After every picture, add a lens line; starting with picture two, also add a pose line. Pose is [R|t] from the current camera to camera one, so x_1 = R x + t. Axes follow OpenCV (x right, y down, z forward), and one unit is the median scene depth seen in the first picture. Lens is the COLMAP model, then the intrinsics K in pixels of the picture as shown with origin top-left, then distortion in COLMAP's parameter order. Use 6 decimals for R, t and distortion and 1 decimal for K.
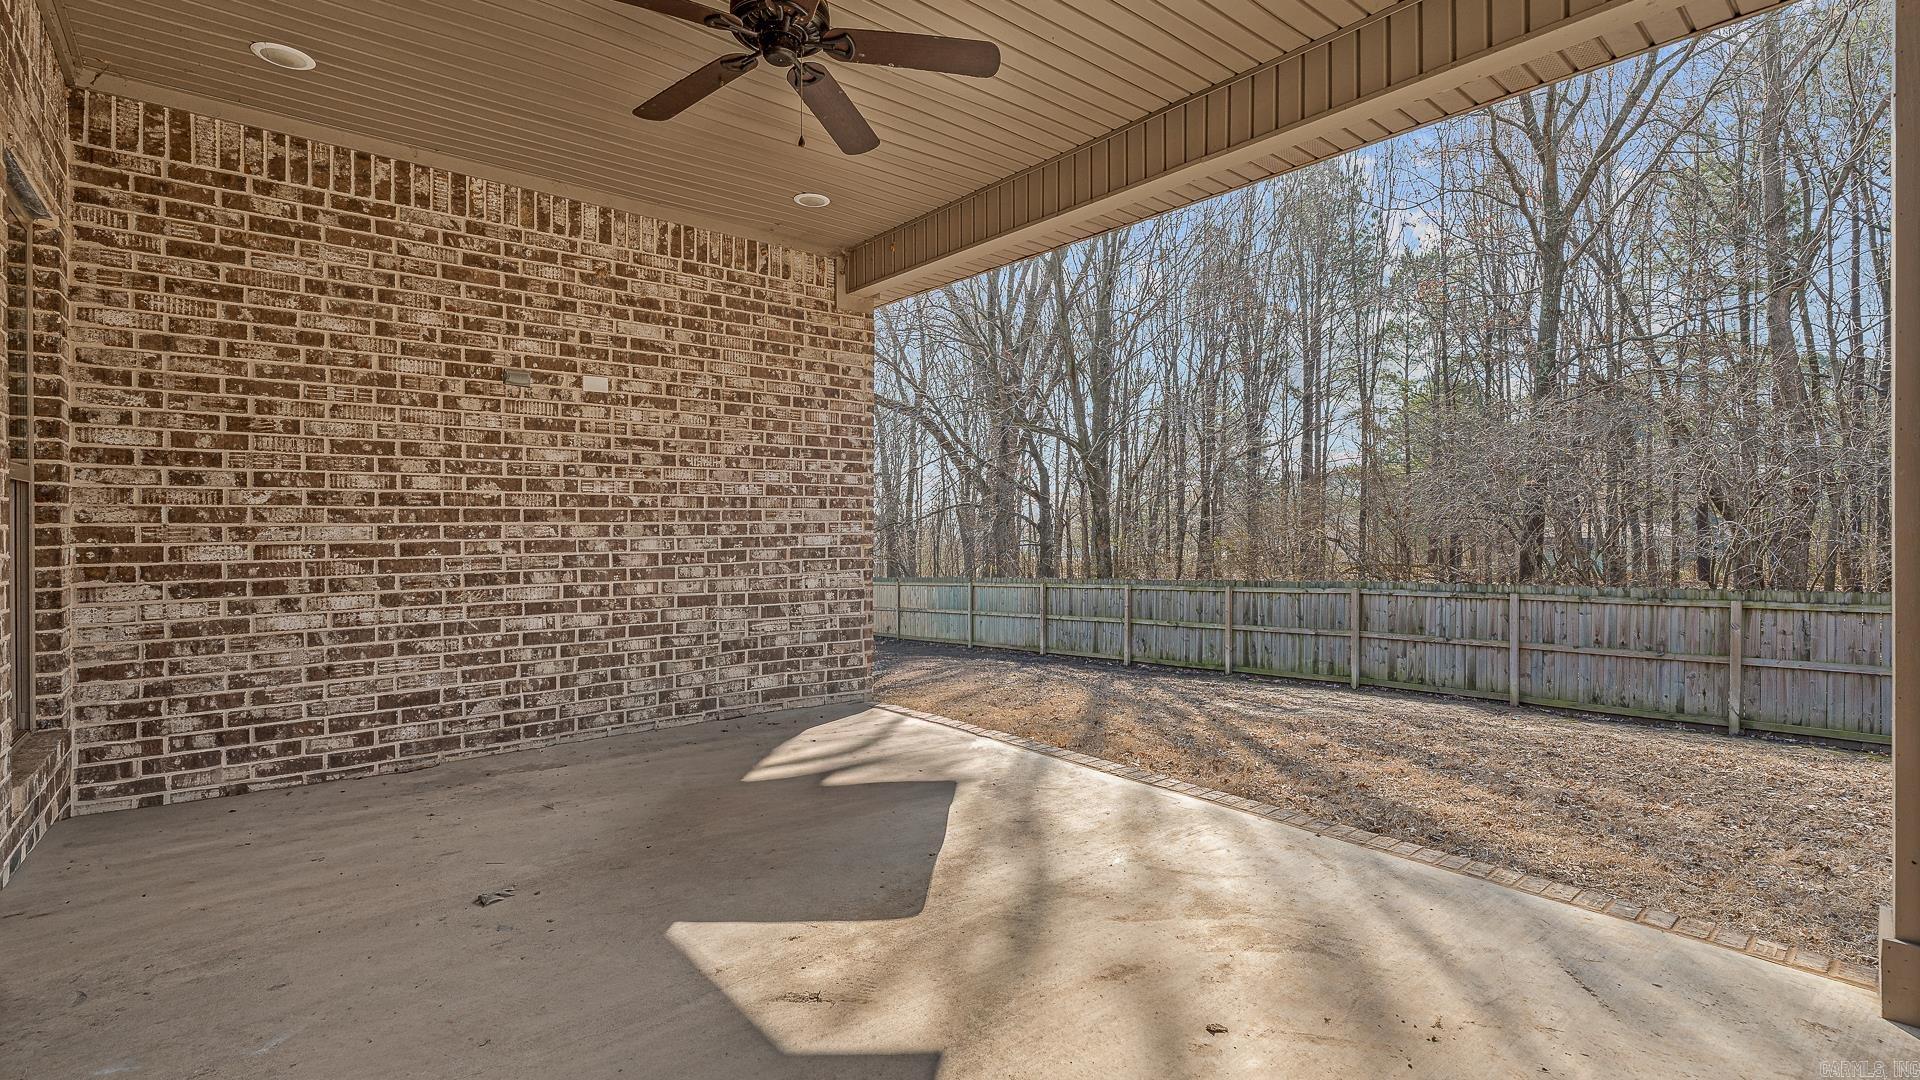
lens RADIAL K [[880.4, 0, 954.6], [0, 880.4, 532.0], [0, 0, 1]] dist [0.000627, 0.000904]
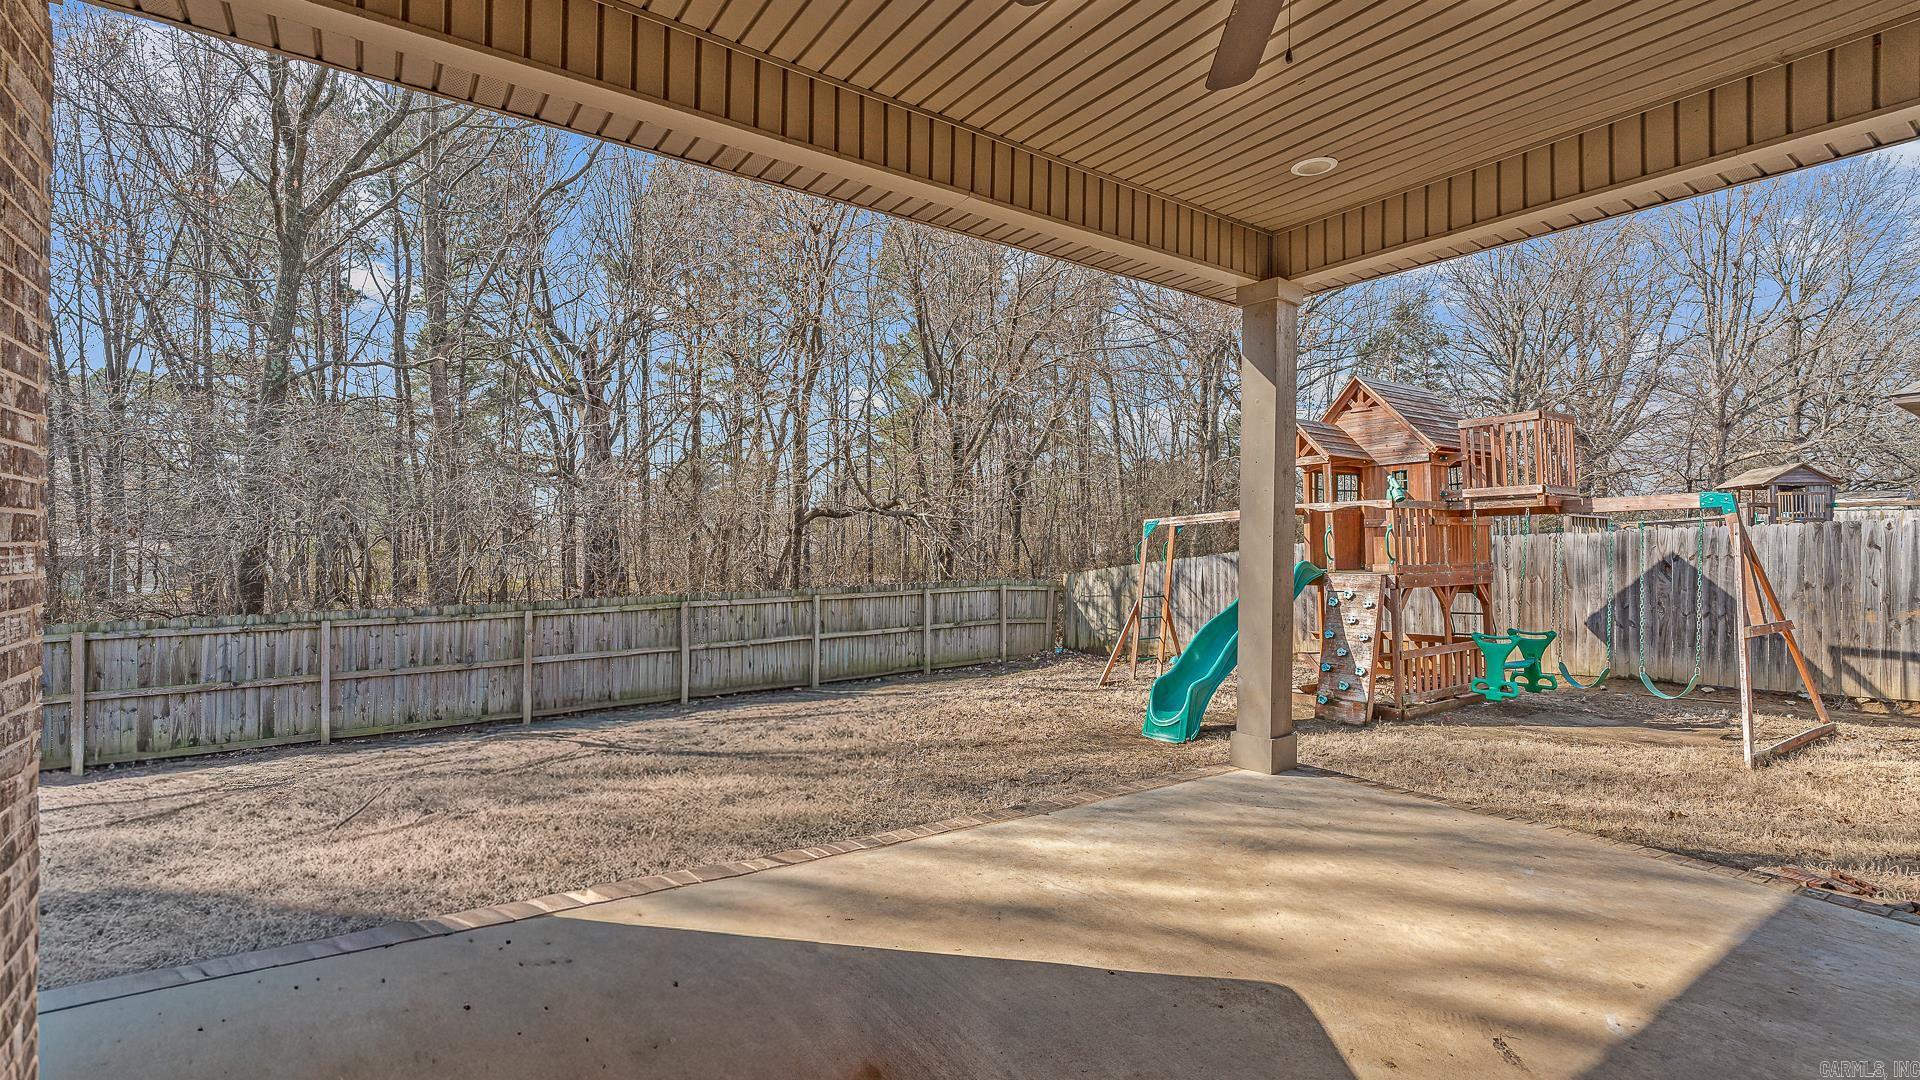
lens RADIAL K [[880.4, 0, 954.6], [0, 880.4, 547.5], [0, 0, 1]] dist [0.000627, 0.000904]
pose [[0.071920, 0.003407, 0.997405, -0.245701], [-0.003300, 0.999990, -0.003178, -0.005197], [-0.997405, -0.003063, 0.071931, 0.317460]]
